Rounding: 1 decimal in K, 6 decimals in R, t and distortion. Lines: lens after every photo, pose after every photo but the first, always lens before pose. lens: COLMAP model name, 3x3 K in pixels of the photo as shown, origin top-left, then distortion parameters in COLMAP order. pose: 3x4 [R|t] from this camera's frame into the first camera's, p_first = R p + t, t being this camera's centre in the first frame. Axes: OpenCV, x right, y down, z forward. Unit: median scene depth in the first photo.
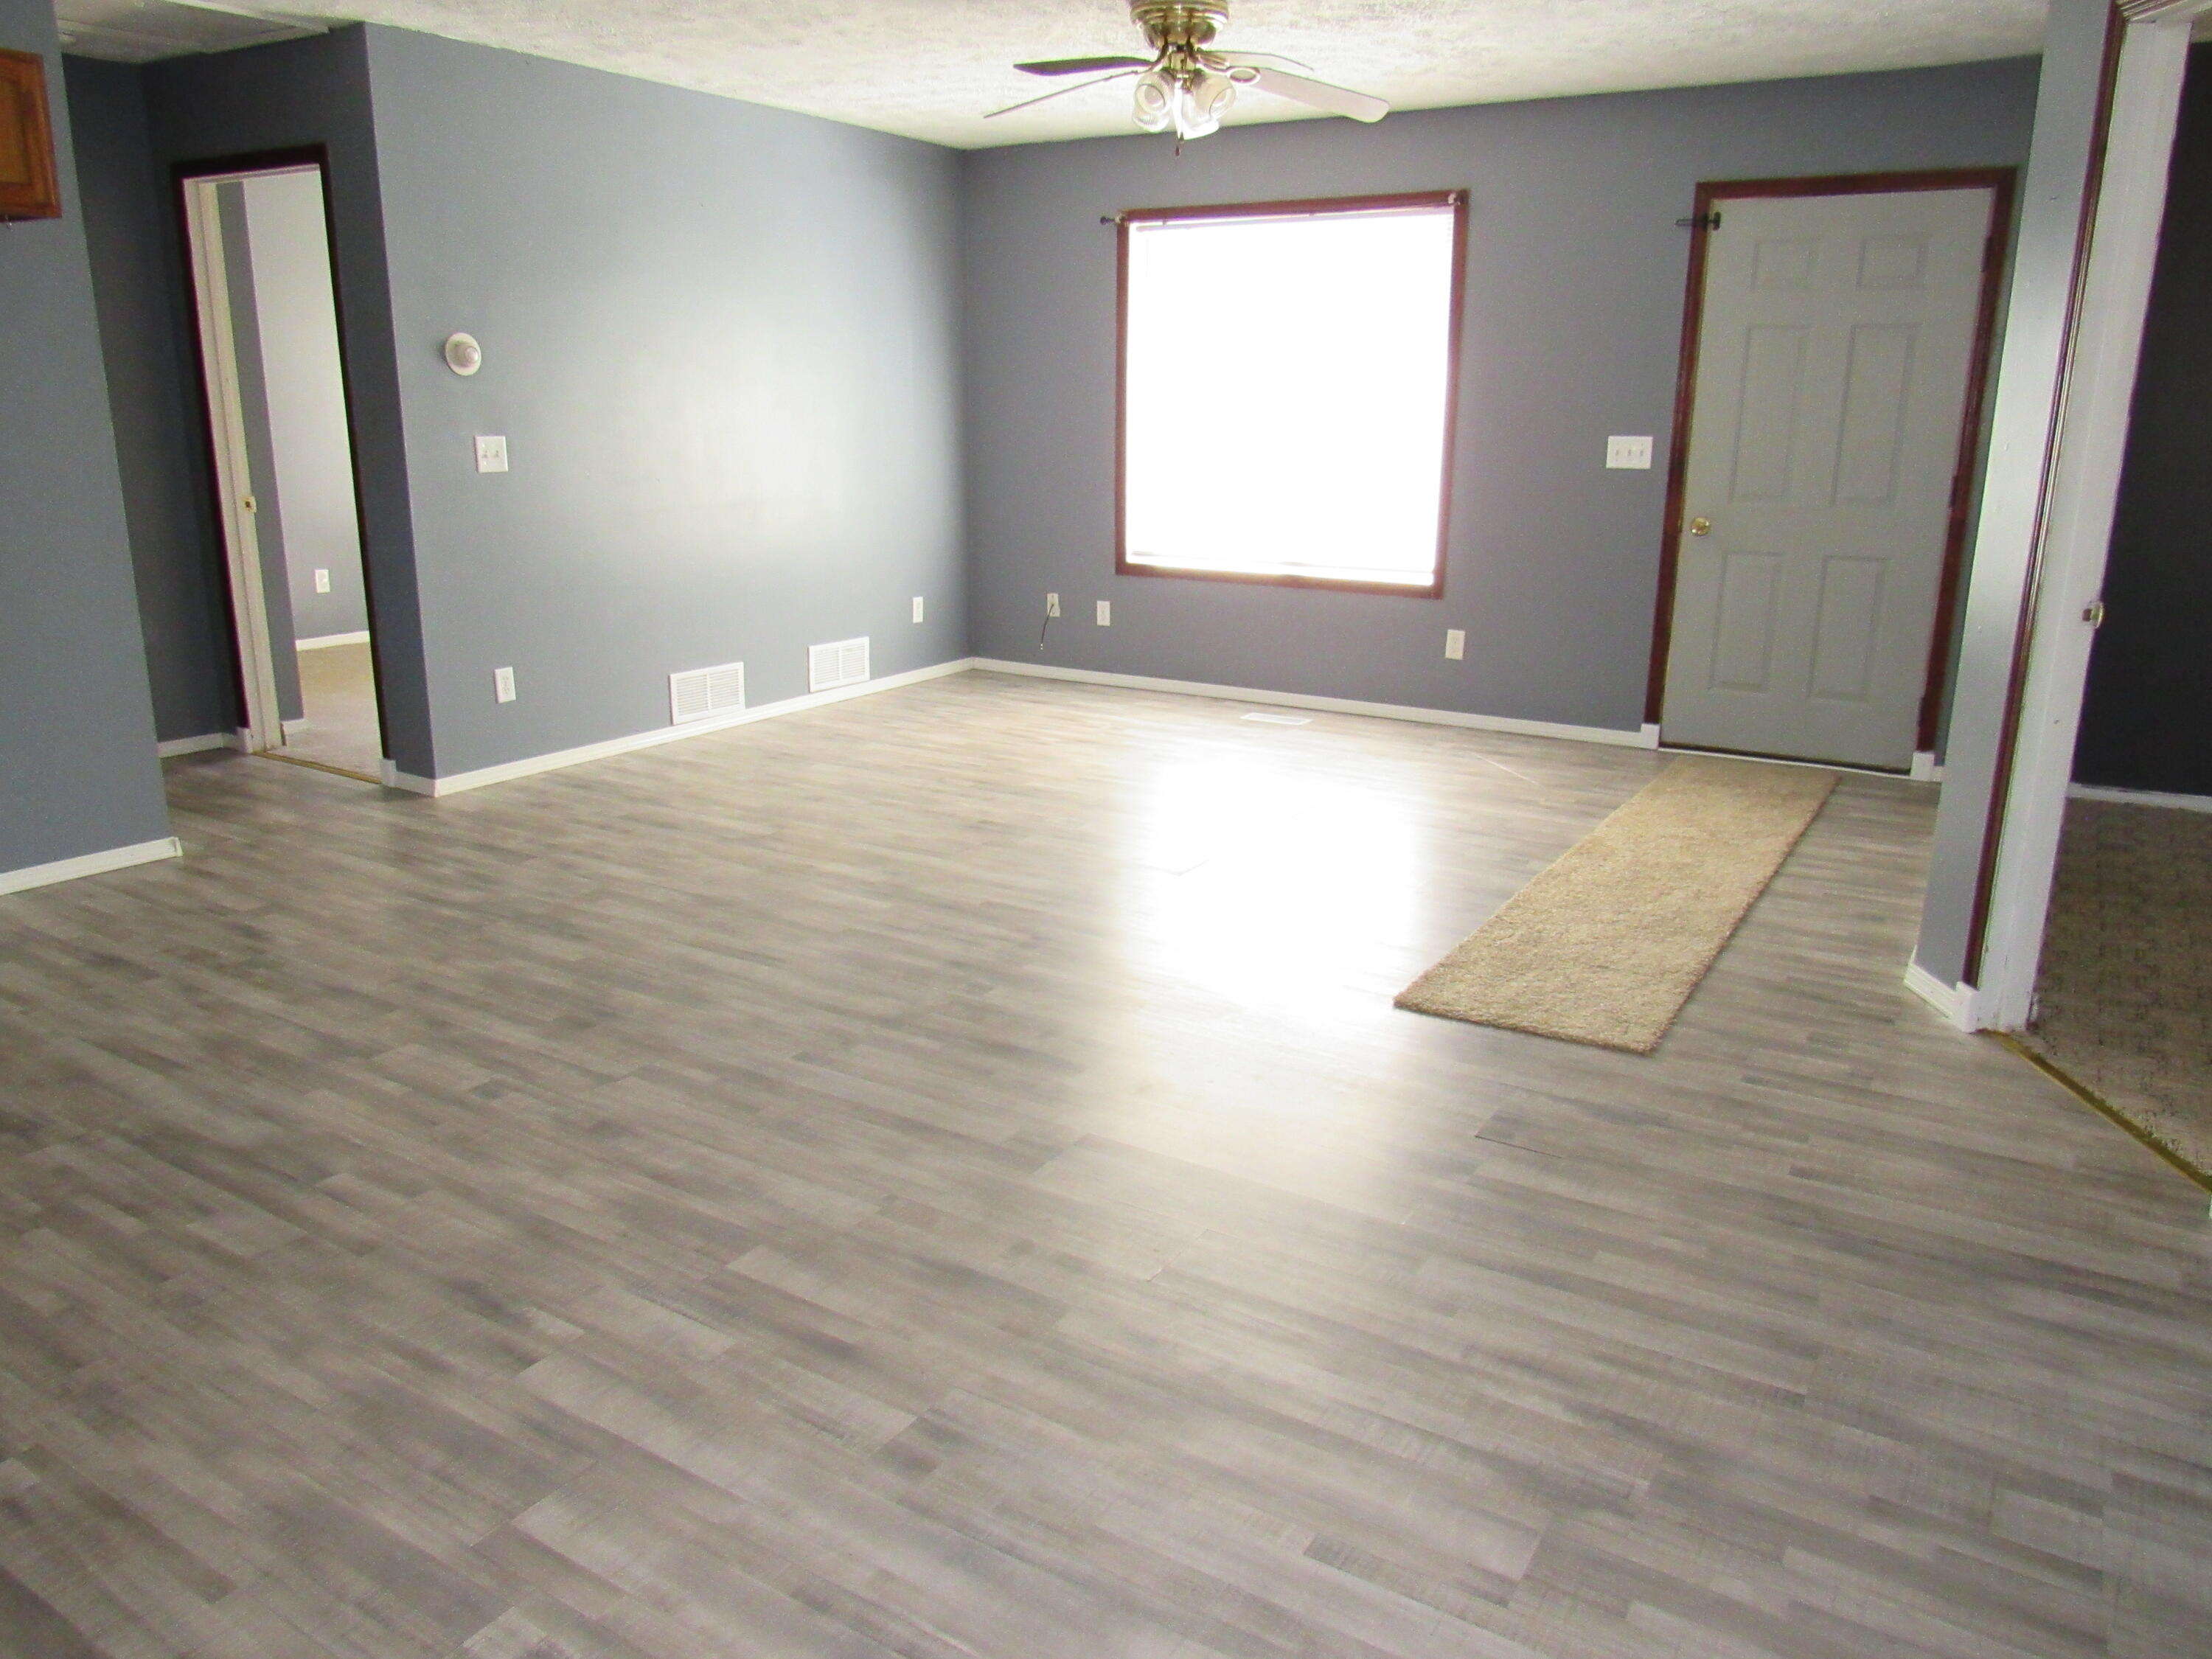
lens RADIAL K [[1559.1, 0, 1093.7], [0, 1559.1, 834.4], [0, 0, 1]] dist [-0.022848, -0.008531]
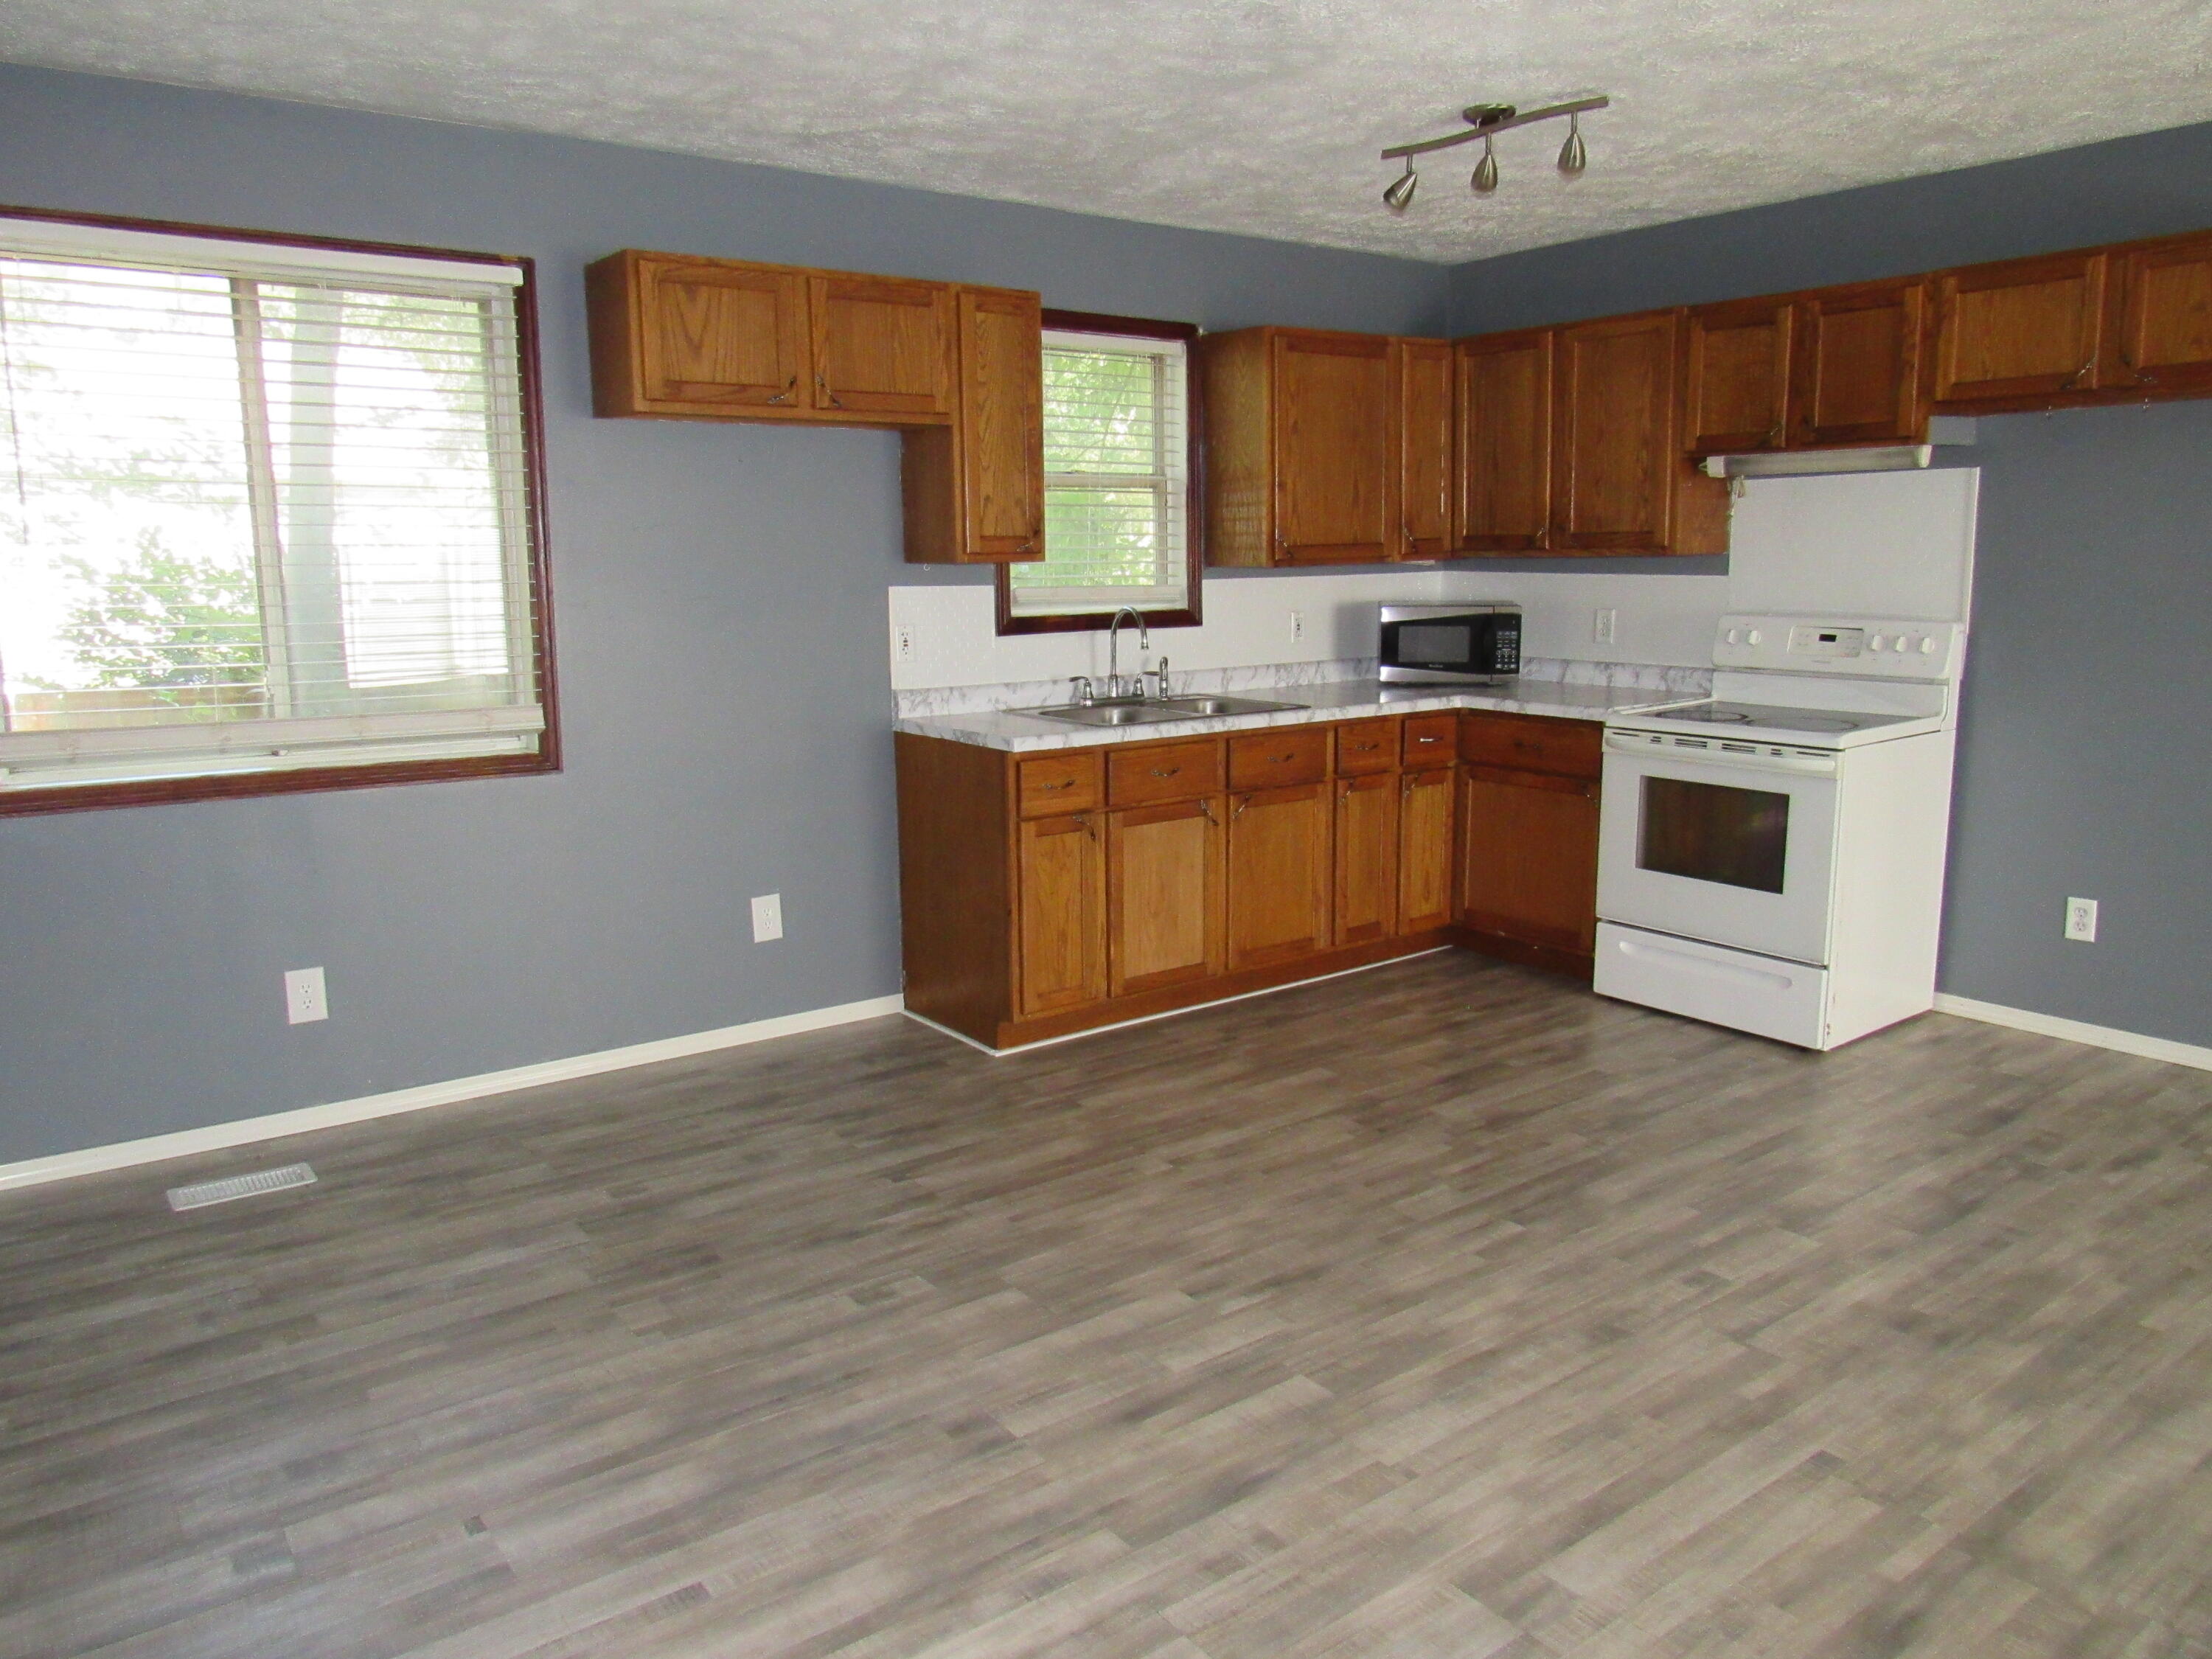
lens RADIAL K [[1570.7, 0, 1109.1], [0, 1570.7, 849.1], [0, 0, 1]] dist [-0.045159, 0.039127]
pose [[-0.362145, 0.157766, -0.918674, 0.450585], [-0.240607, 0.936350, 0.255650, -0.186074], [0.900533, 0.313622, -0.301134, 0.654042]]
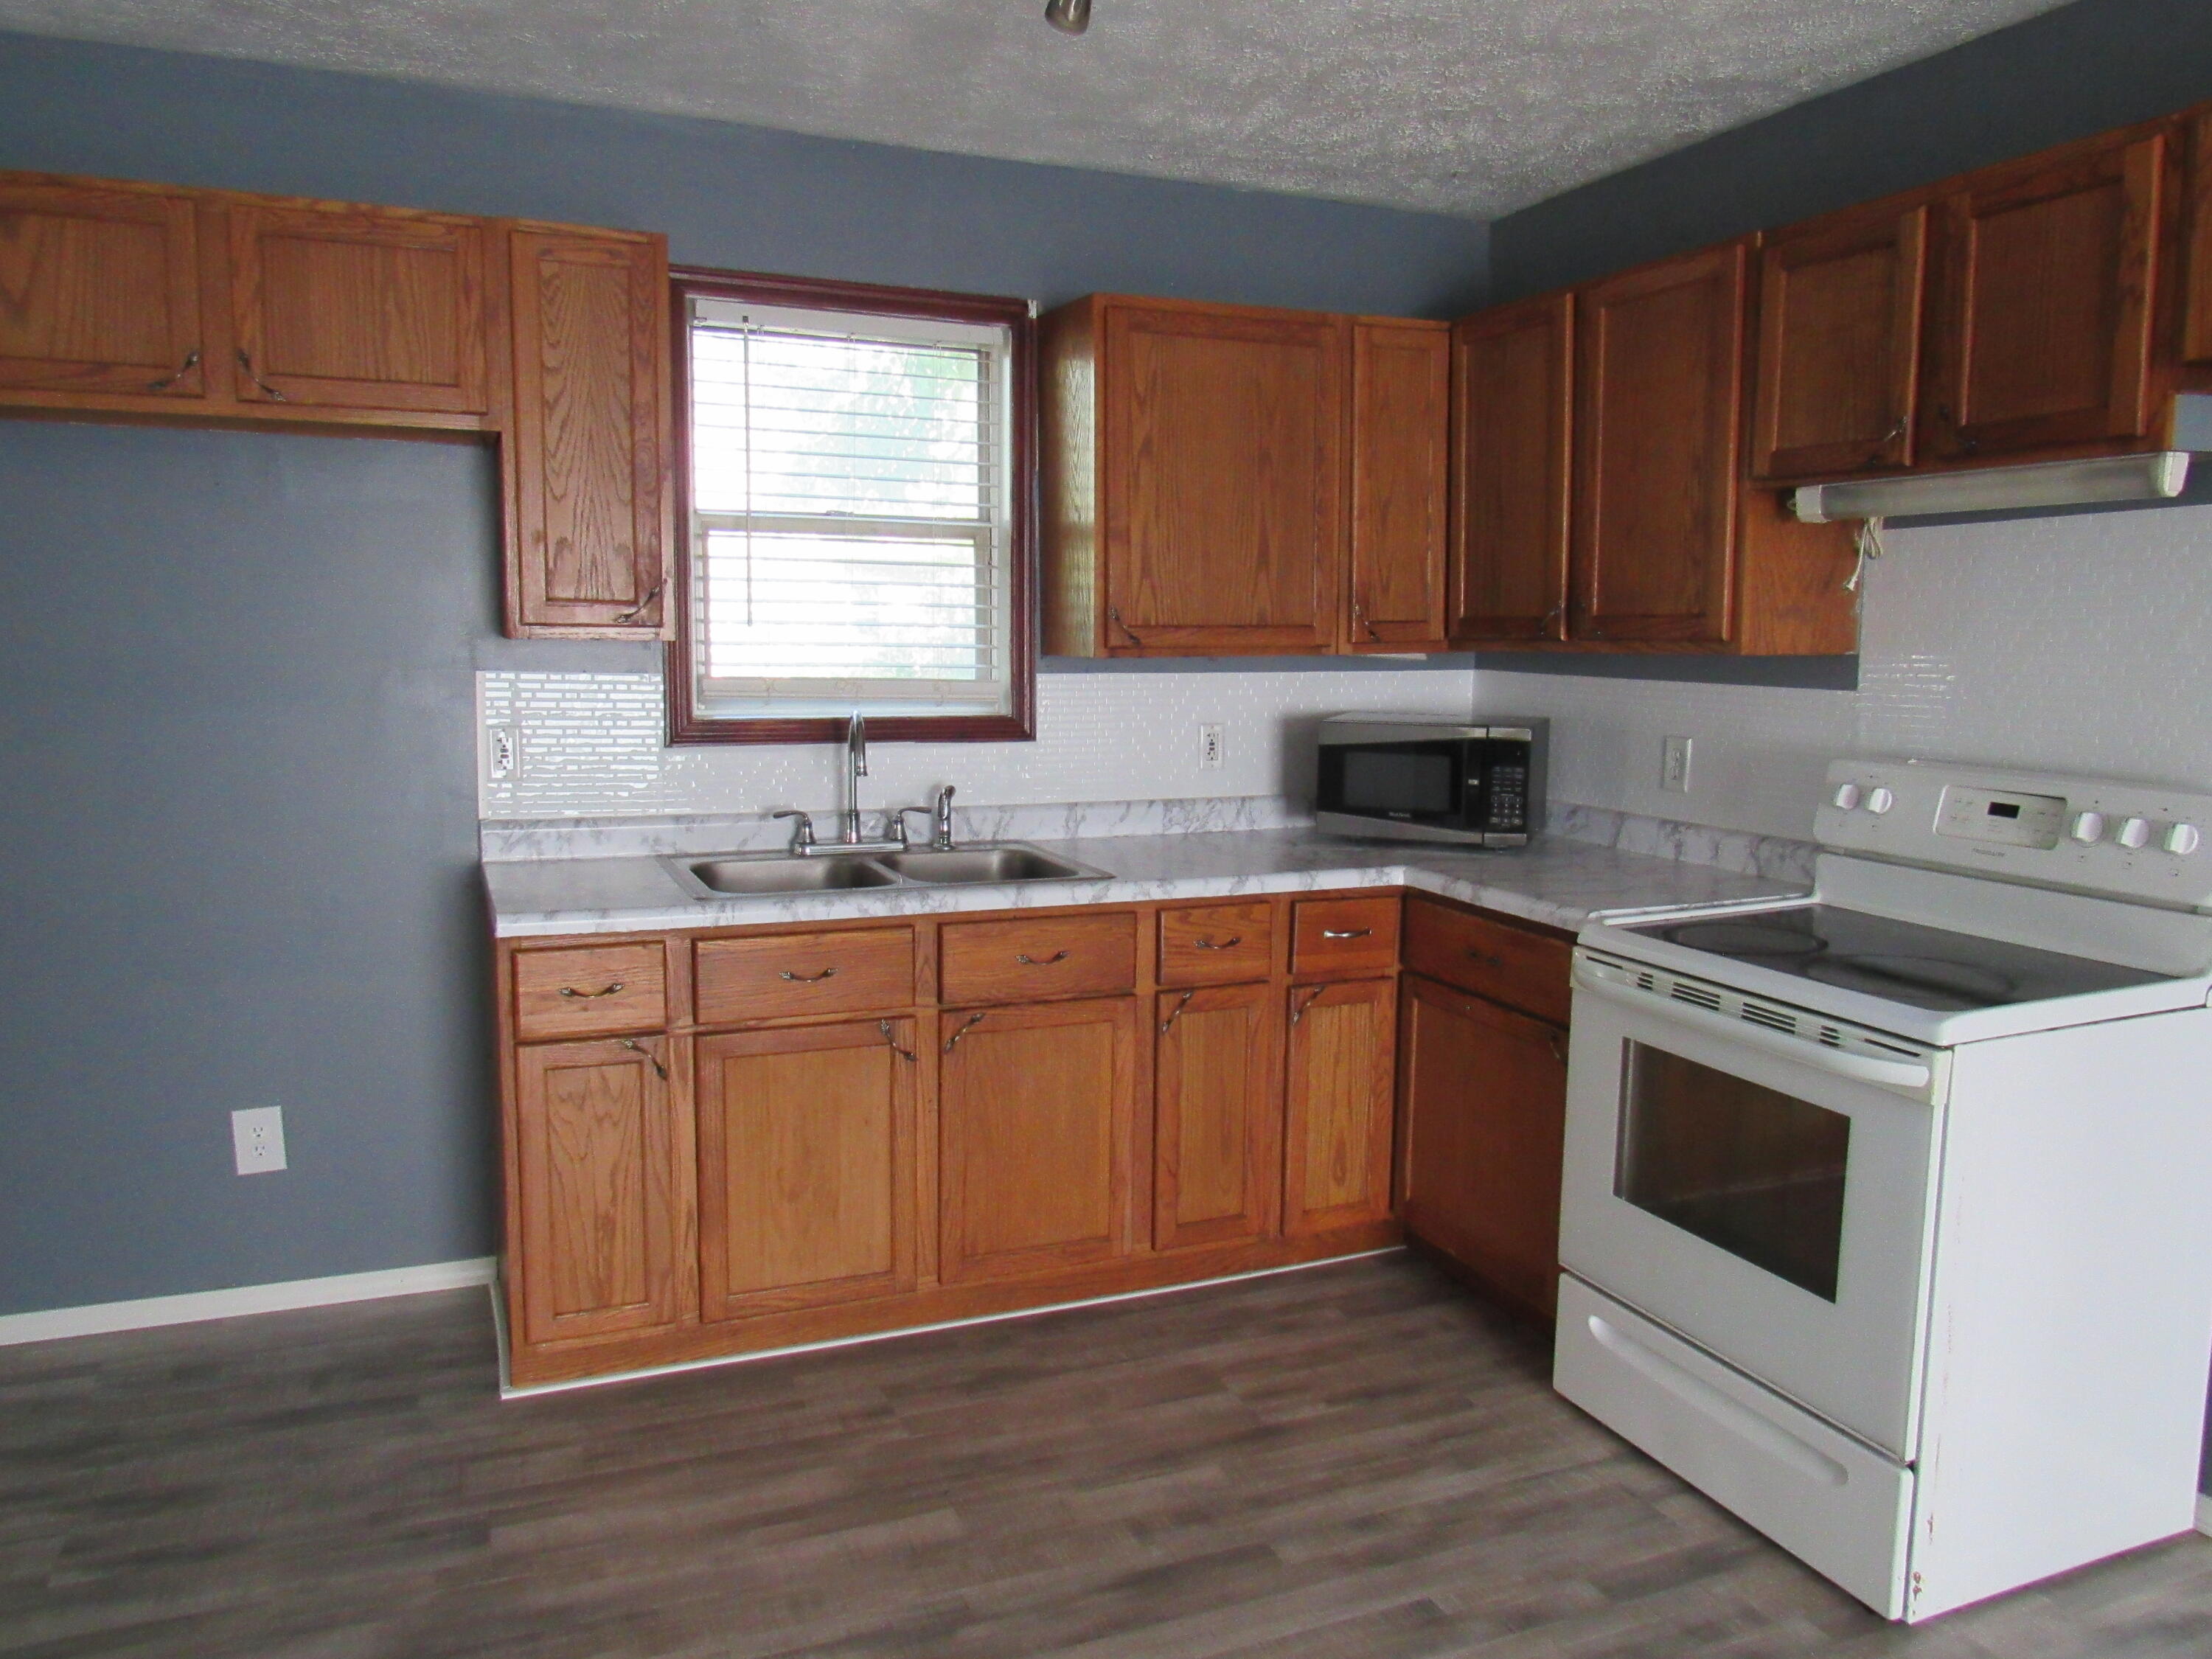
lens RADIAL K [[1574.4, 0, 1103.5], [0, 1574.4, 838.4], [0, 0, 1]] dist [-0.033482, 0.008817]
pose [[-0.579177, 0.076924, -0.811564, -0.095505], [-0.237195, 0.936563, 0.258048, -0.231661], [0.779931, 0.341954, -0.524190, 0.787154]]
